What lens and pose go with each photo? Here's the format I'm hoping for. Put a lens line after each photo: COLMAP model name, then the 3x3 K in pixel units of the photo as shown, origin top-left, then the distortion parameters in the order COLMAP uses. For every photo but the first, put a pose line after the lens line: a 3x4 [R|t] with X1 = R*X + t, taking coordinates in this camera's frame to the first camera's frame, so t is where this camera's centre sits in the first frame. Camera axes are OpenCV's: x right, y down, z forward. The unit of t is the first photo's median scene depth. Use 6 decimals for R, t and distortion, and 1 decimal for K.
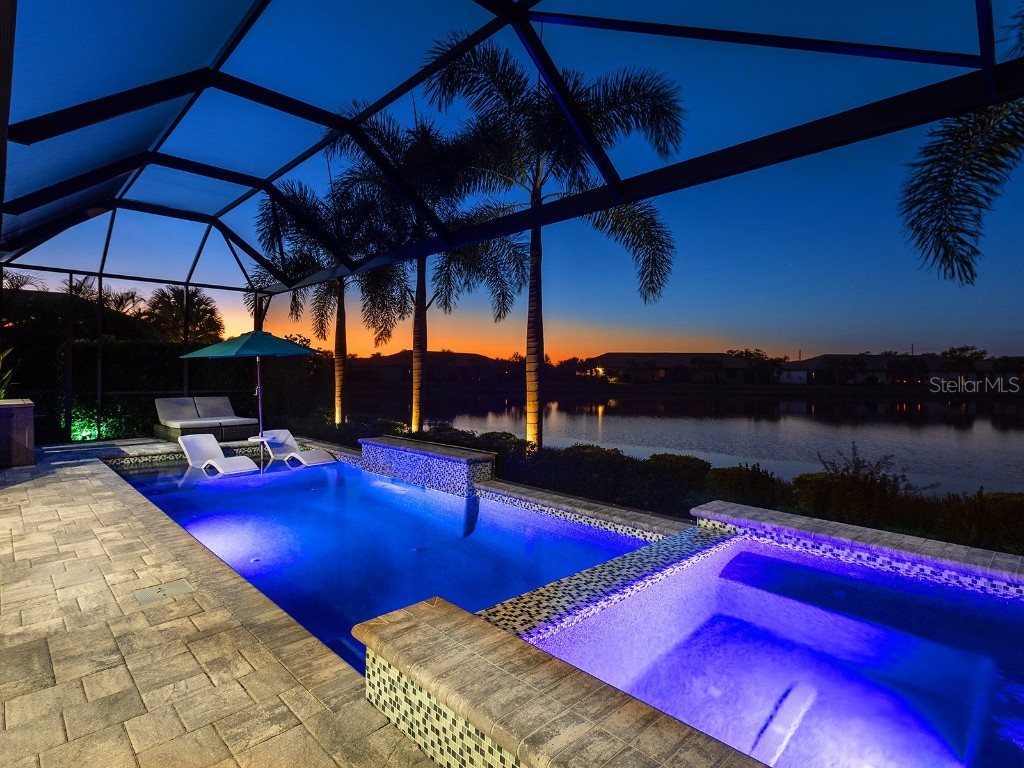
lens RADIAL K [[535.7, 0, 515.0], [0, 535.7, 386.1], [0, 0, 1]] dist [-0.000686, 0.000269]
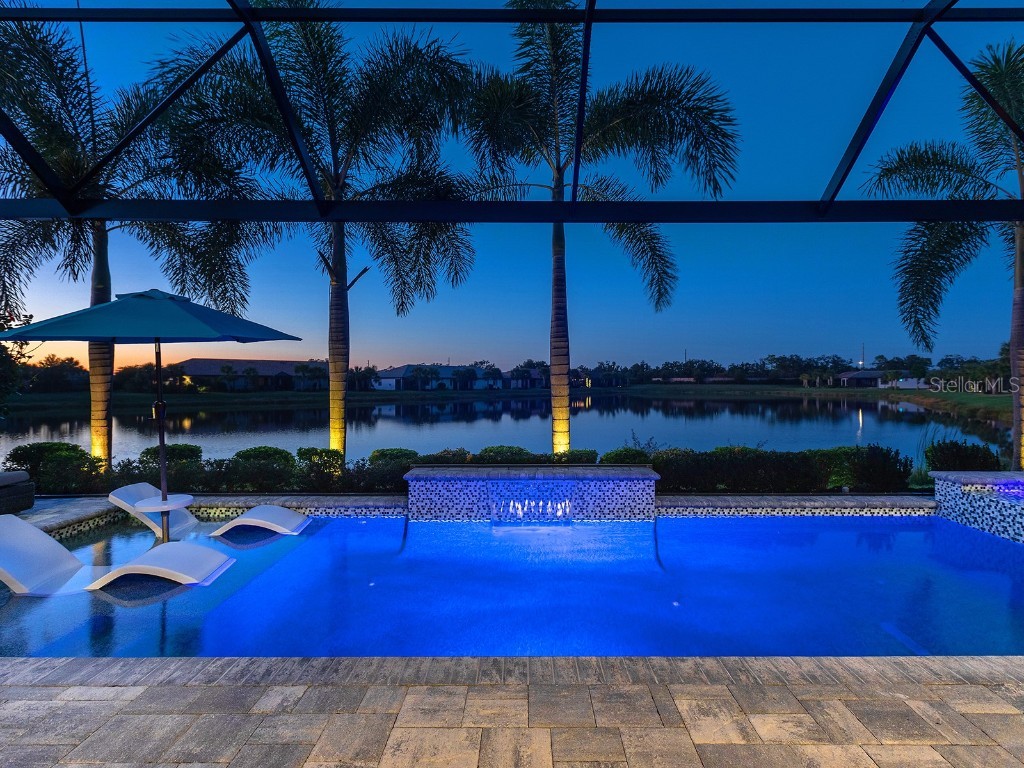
lens RADIAL K [[504.9, 0, 527.6], [0, 504.9, 365.7], [0, 0, 1]] dist [0.000519, 0.000557]
pose [[0.699301, 0.016568, 0.714636, -0.599739], [0.022691, 0.998713, -0.045358, -0.005947], [-0.714467, 0.047935, 0.698025, 0.412708]]
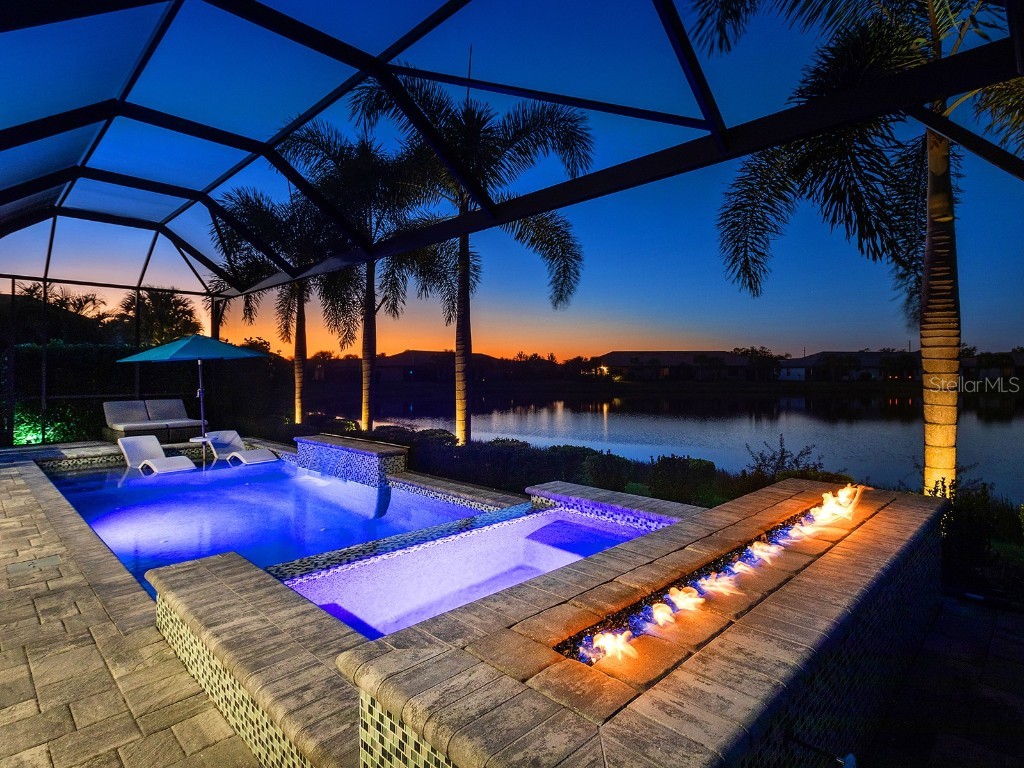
lens RADIAL K [[541.6, 0, 559.9], [0, 541.6, 381.5], [0, 0, 1]] dist [0.001381, -0.000965]
pose [[0.997918, -0.010302, 0.063660, 0.154086], [0.010786, 0.999915, -0.007264, 0.001703], [-0.063580, 0.007935, 0.997945, -0.095001]]
